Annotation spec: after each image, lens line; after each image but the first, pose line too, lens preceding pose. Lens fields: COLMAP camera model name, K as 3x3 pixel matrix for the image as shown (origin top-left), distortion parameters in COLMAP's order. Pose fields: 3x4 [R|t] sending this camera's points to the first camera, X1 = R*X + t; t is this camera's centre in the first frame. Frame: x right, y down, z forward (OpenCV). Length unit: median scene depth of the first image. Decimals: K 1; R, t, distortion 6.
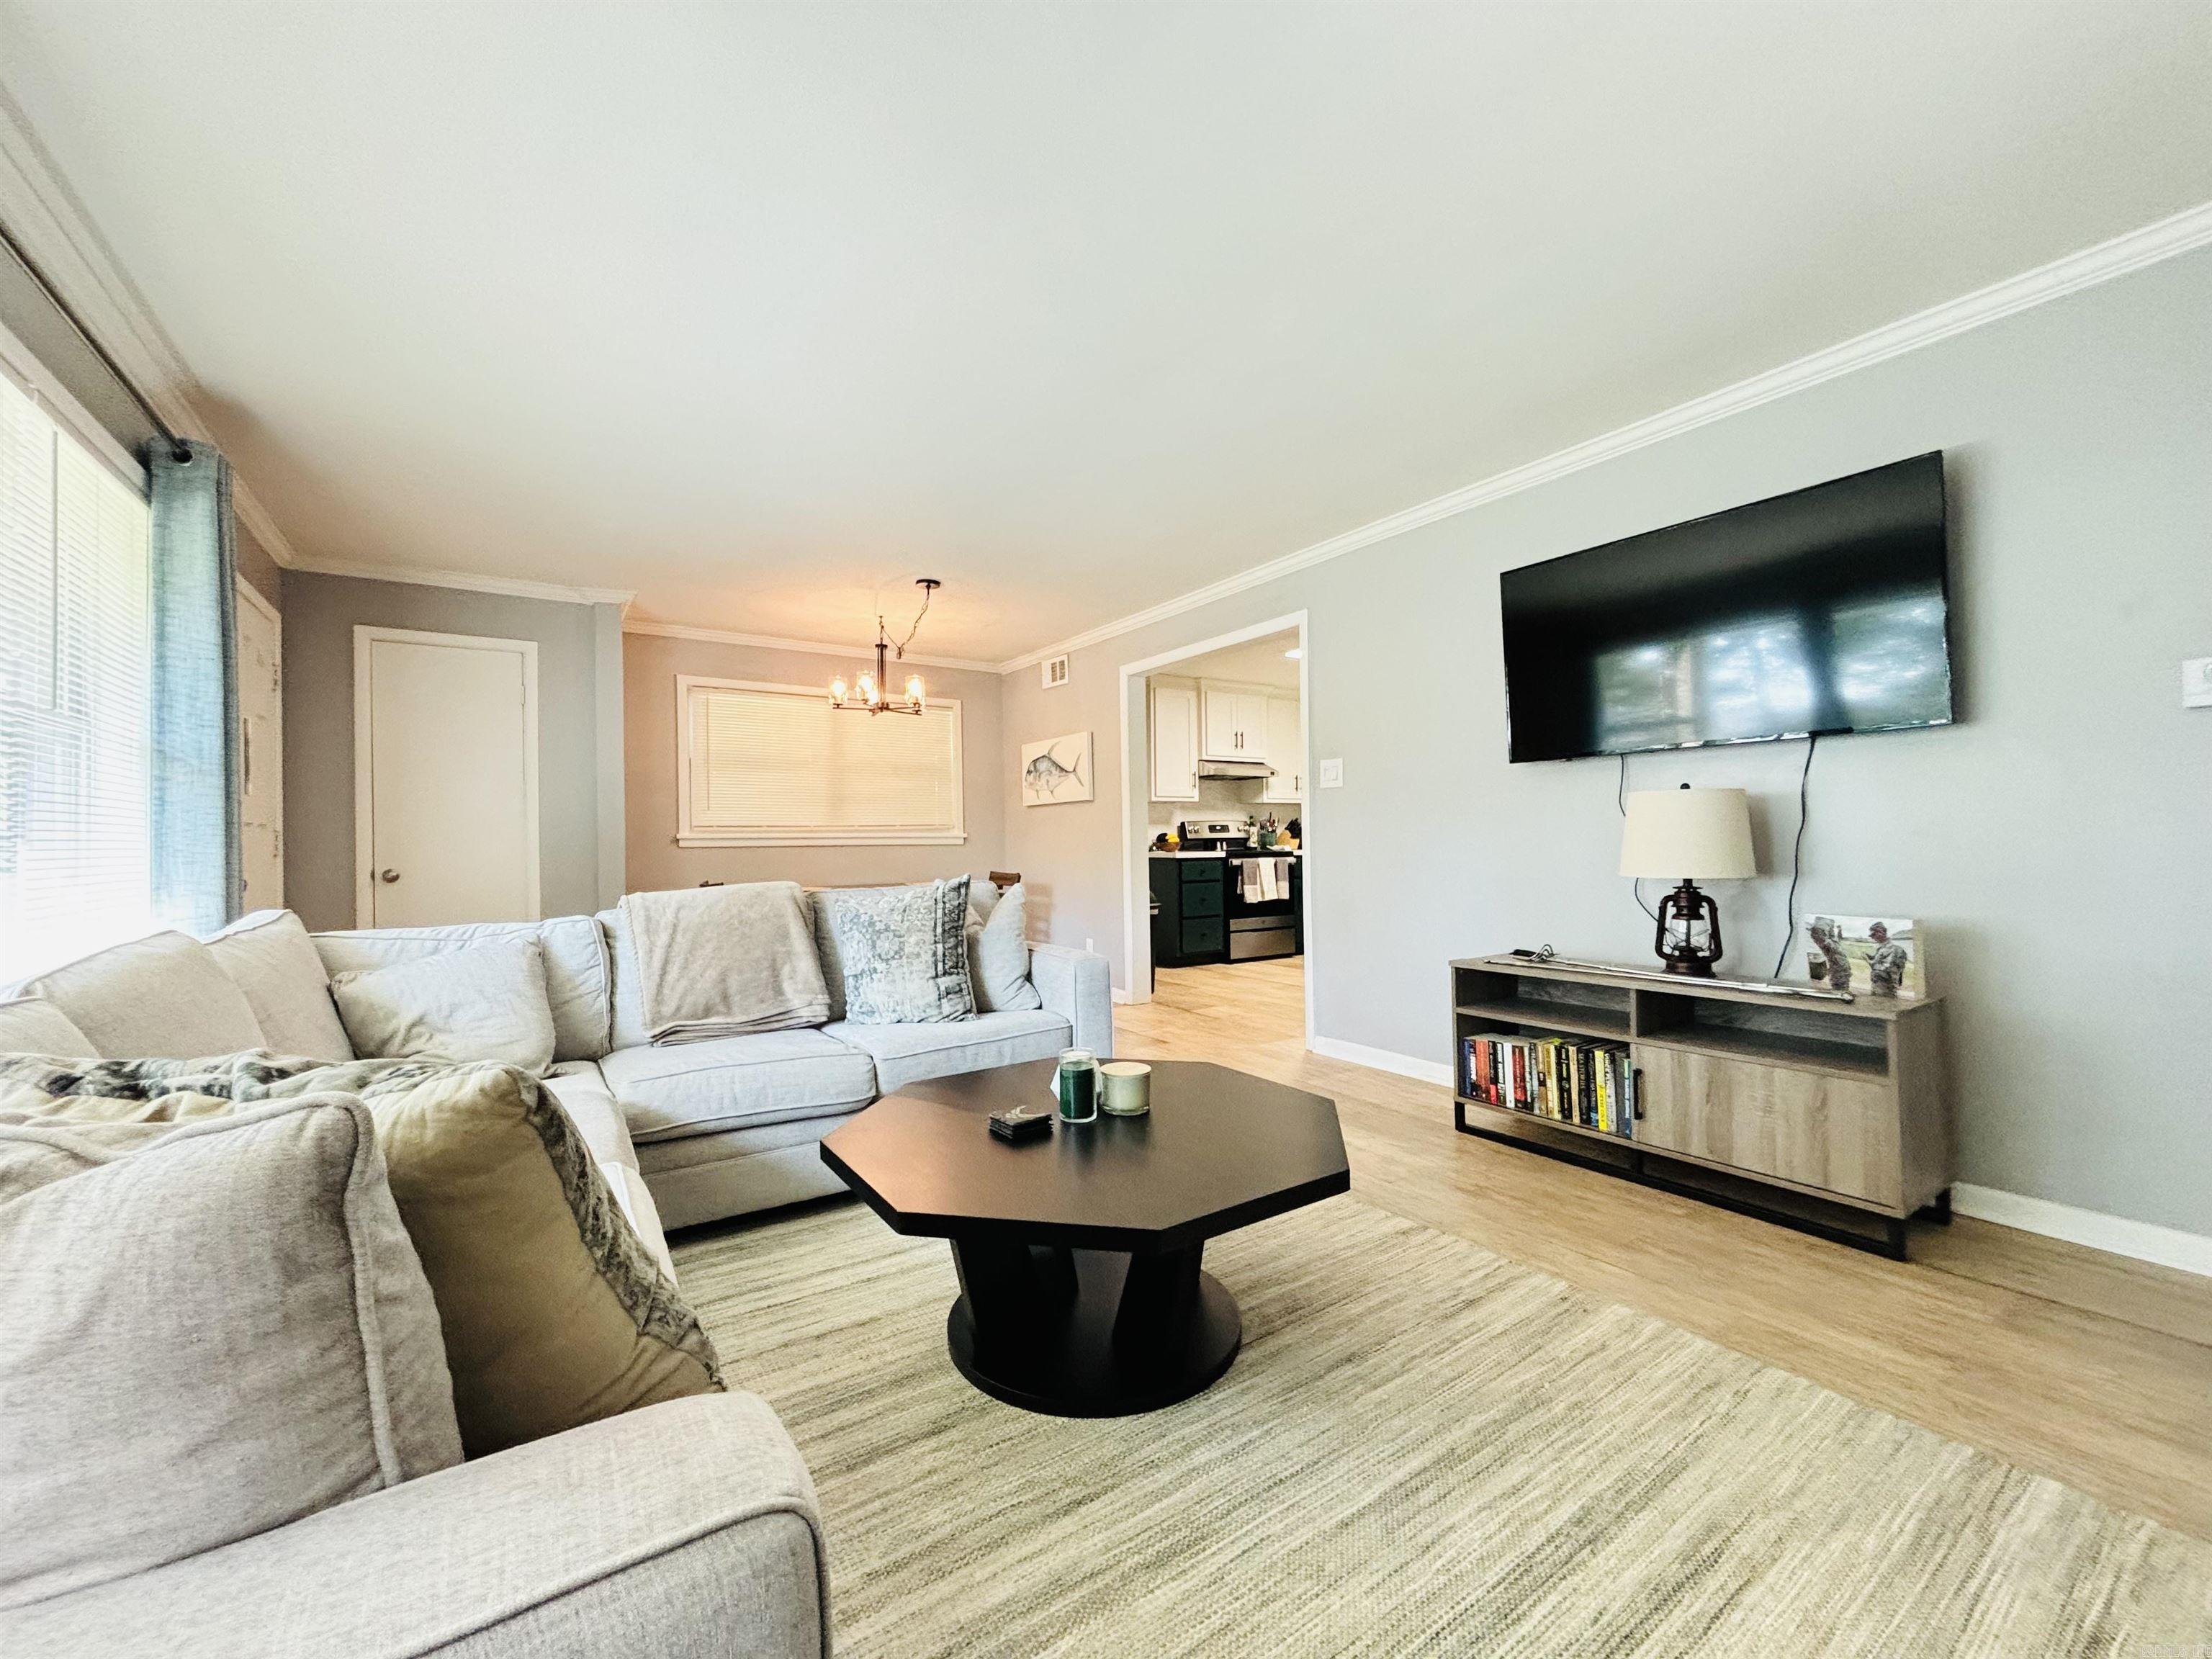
lens RADIAL K [[894.6, 0, 1102.7], [0, 894.6, 833.4], [0, 0, 1]] dist [0.002357, 0.000268]
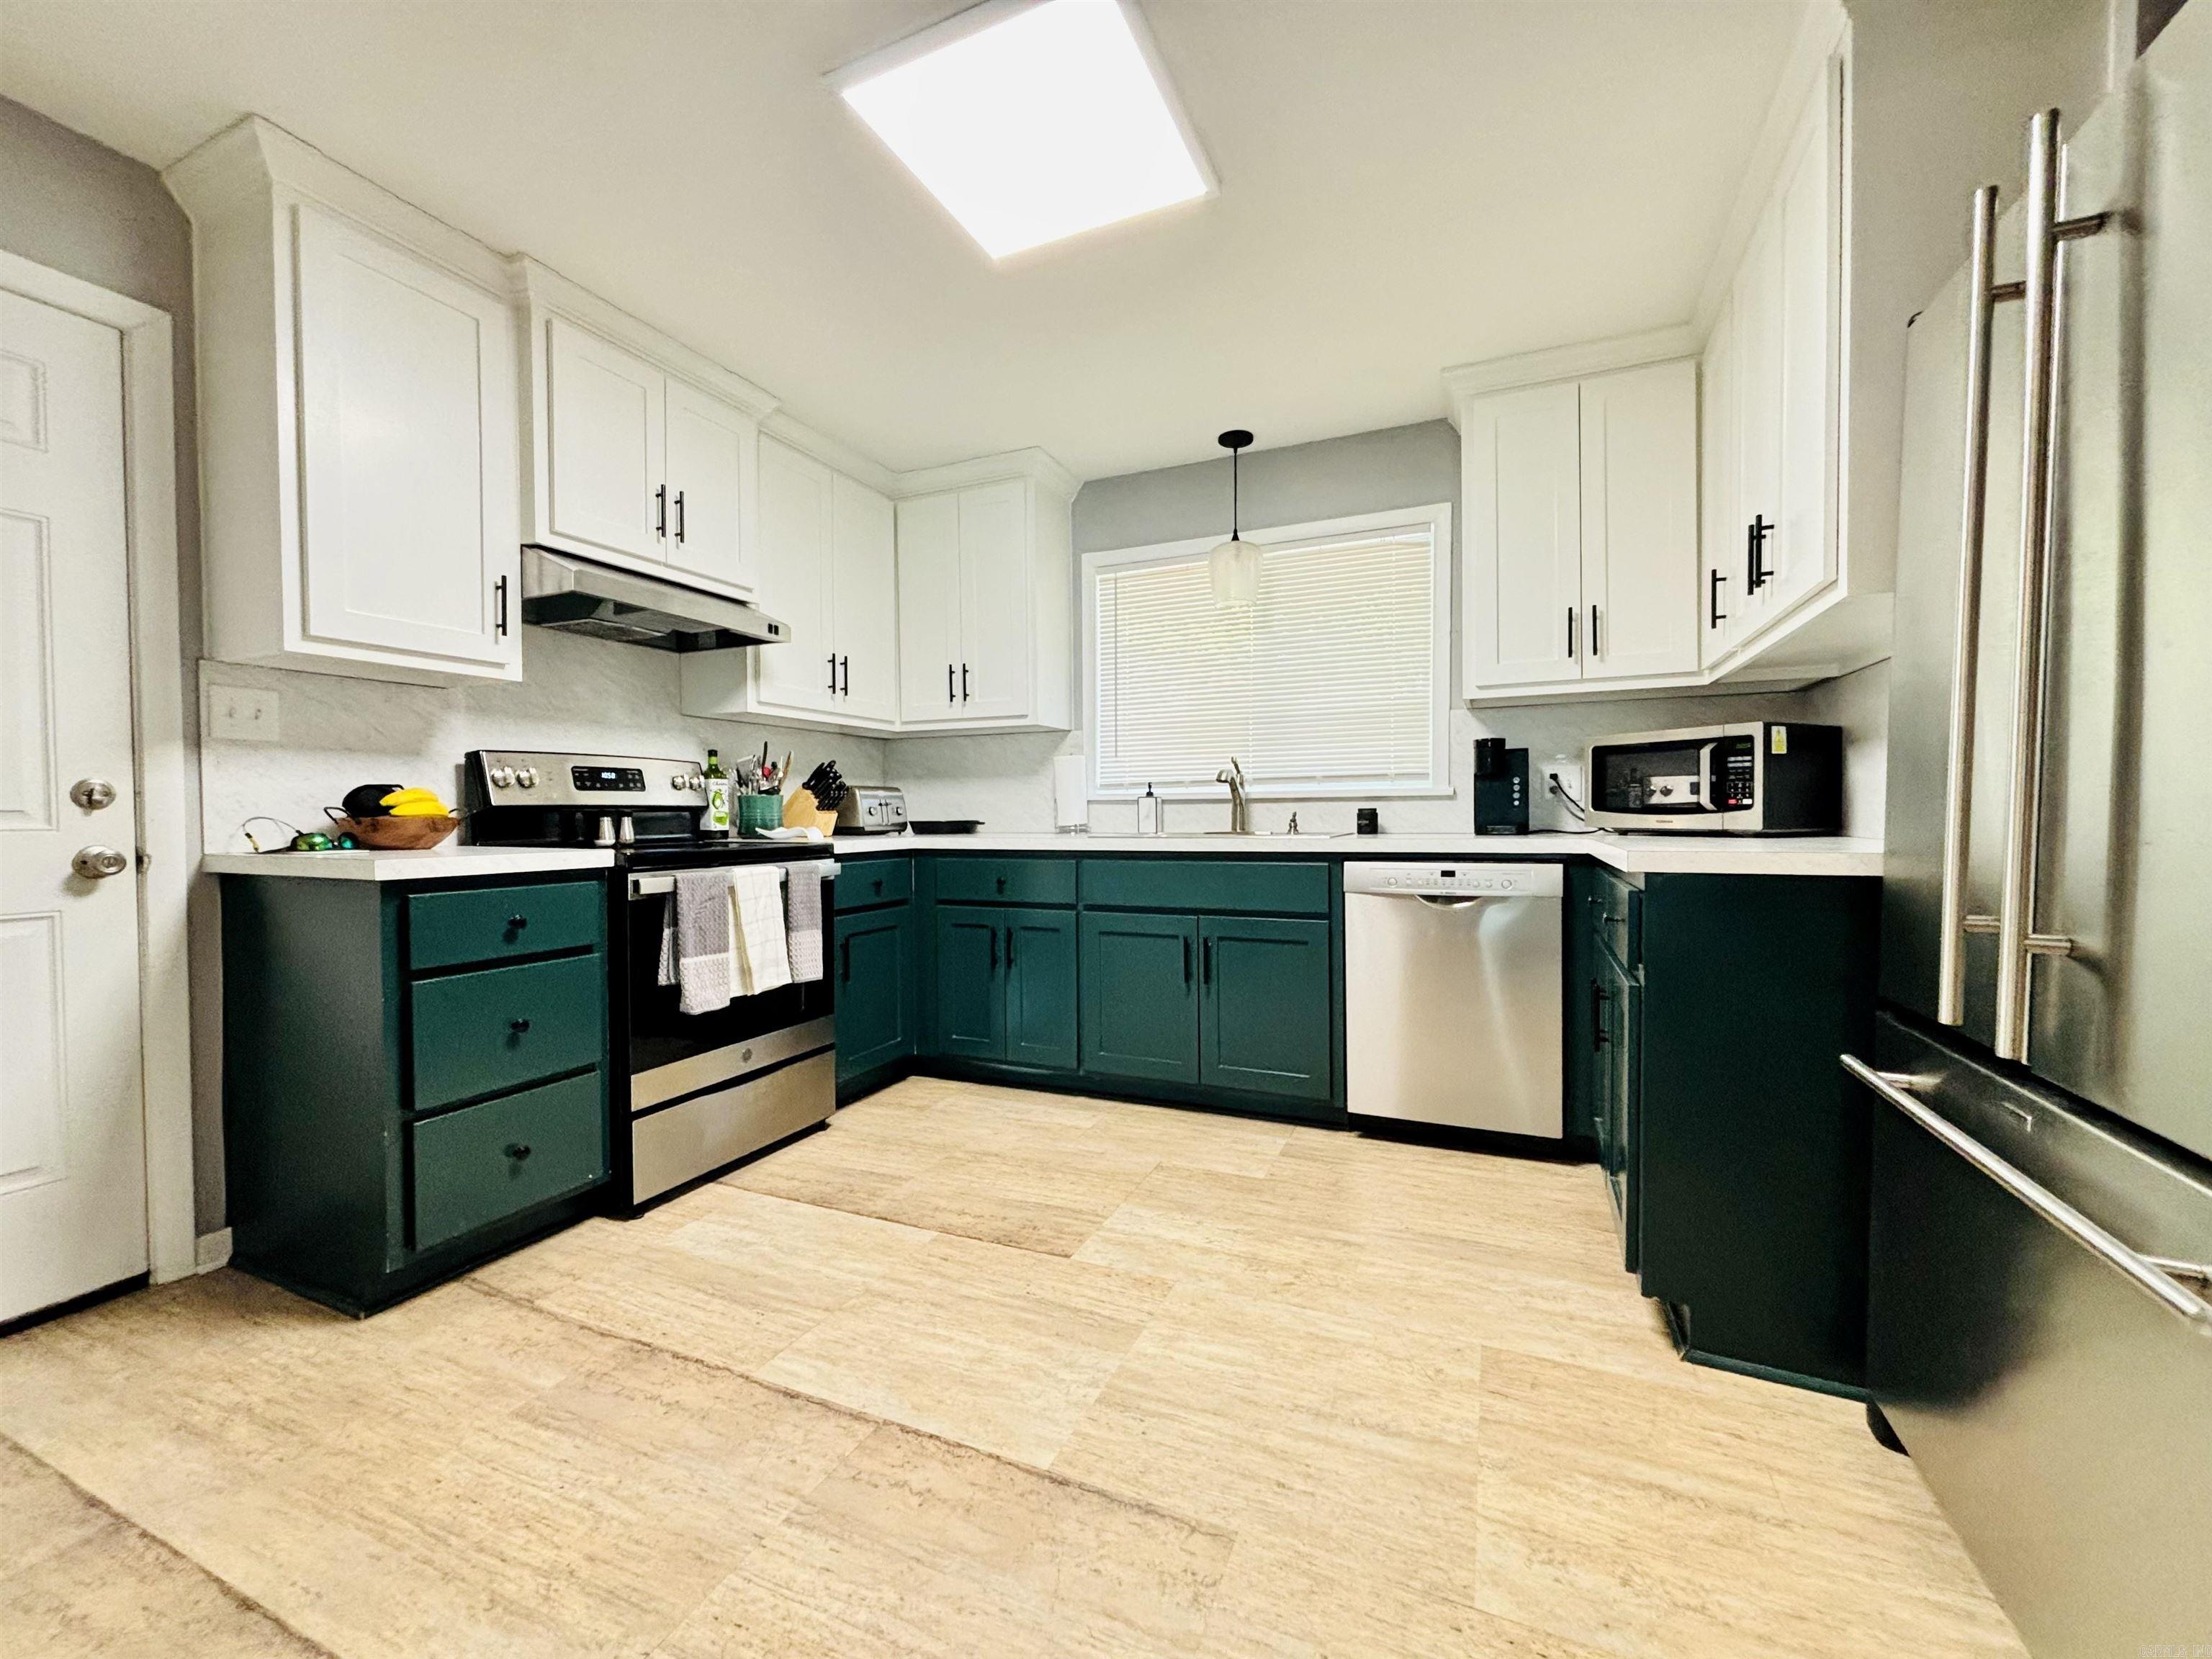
lens RADIAL K [[894.6, 0, 1102.7], [0, 894.6, 833.4], [0, 0, 1]] dist [0.002357, 0.000268]
pose [[0.845217, -0.001928, 0.534420, 0.133825], [-0.012585, 0.999644, 0.023510, 0.006723], [-0.534275, -0.026597, 0.844892, 0.764342]]
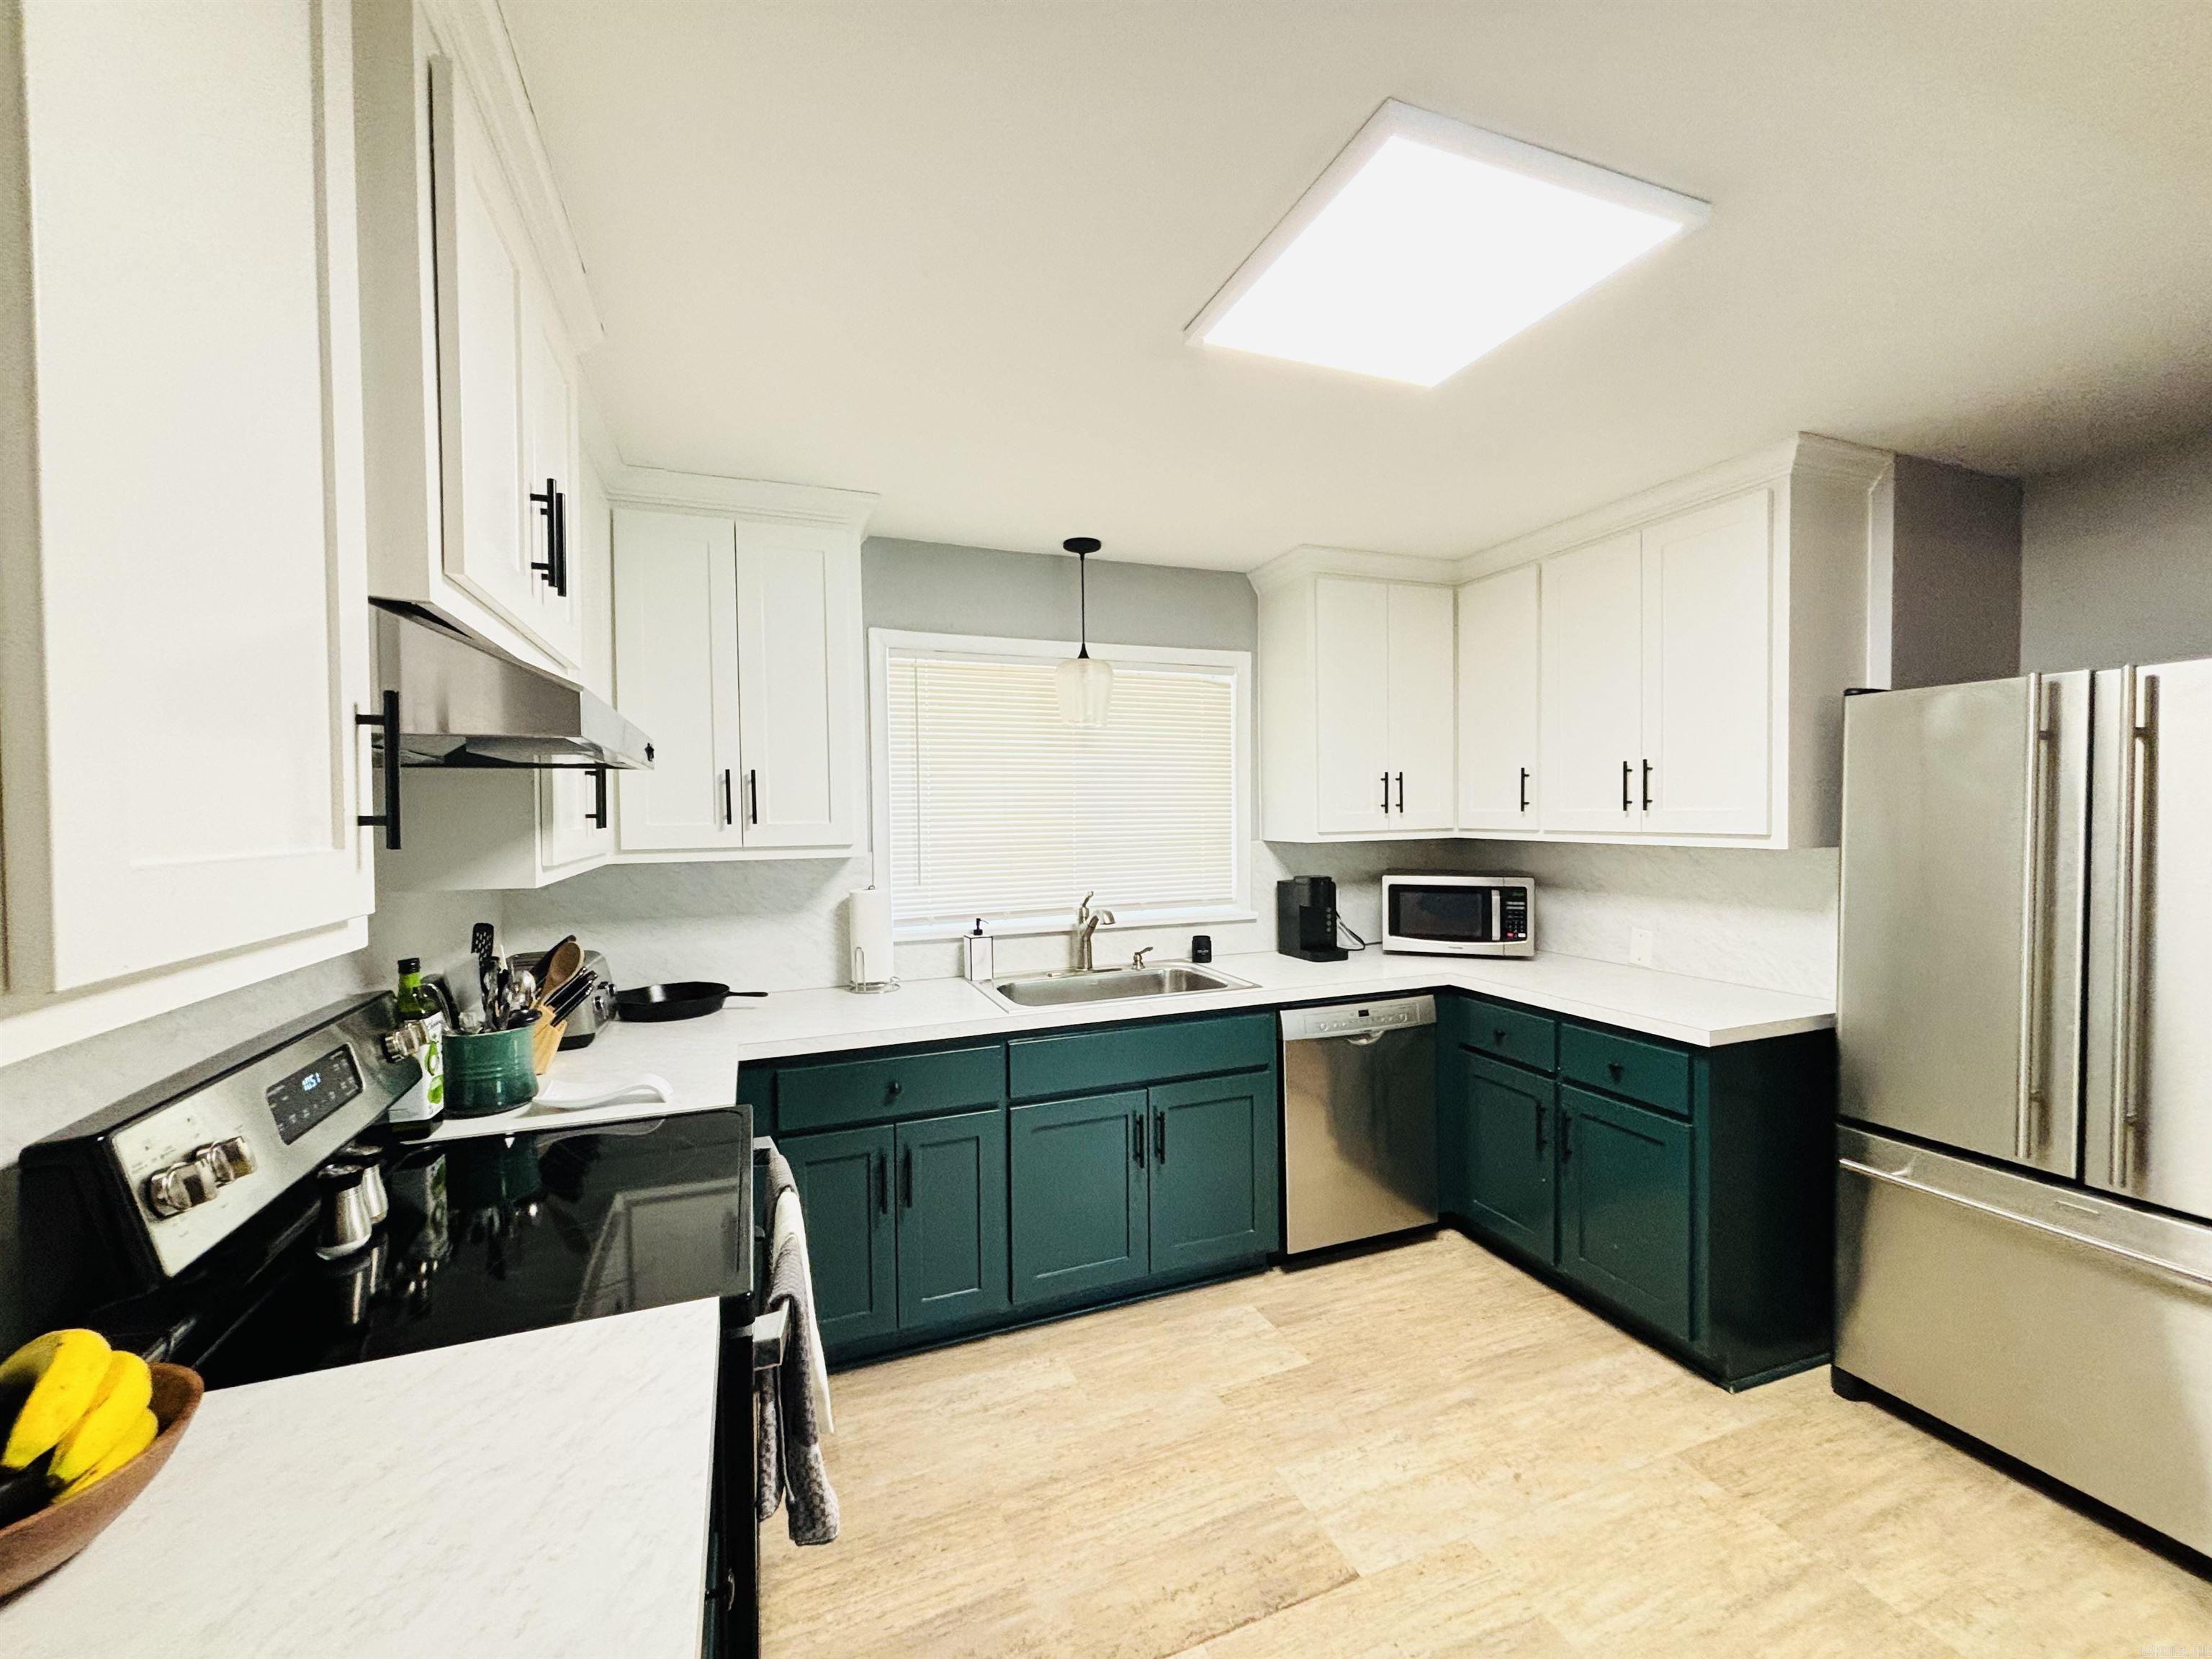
lens RADIAL K [[894.6, 0, 1102.7], [0, 894.6, 833.4], [0, 0, 1]] dist [0.002357, 0.000268]
pose [[0.215413, -0.007907, 0.976491, 0.013753], [-0.003931, 0.999952, 0.008964, -0.061854], [-0.976515, -0.005769, 0.215372, 1.056620]]
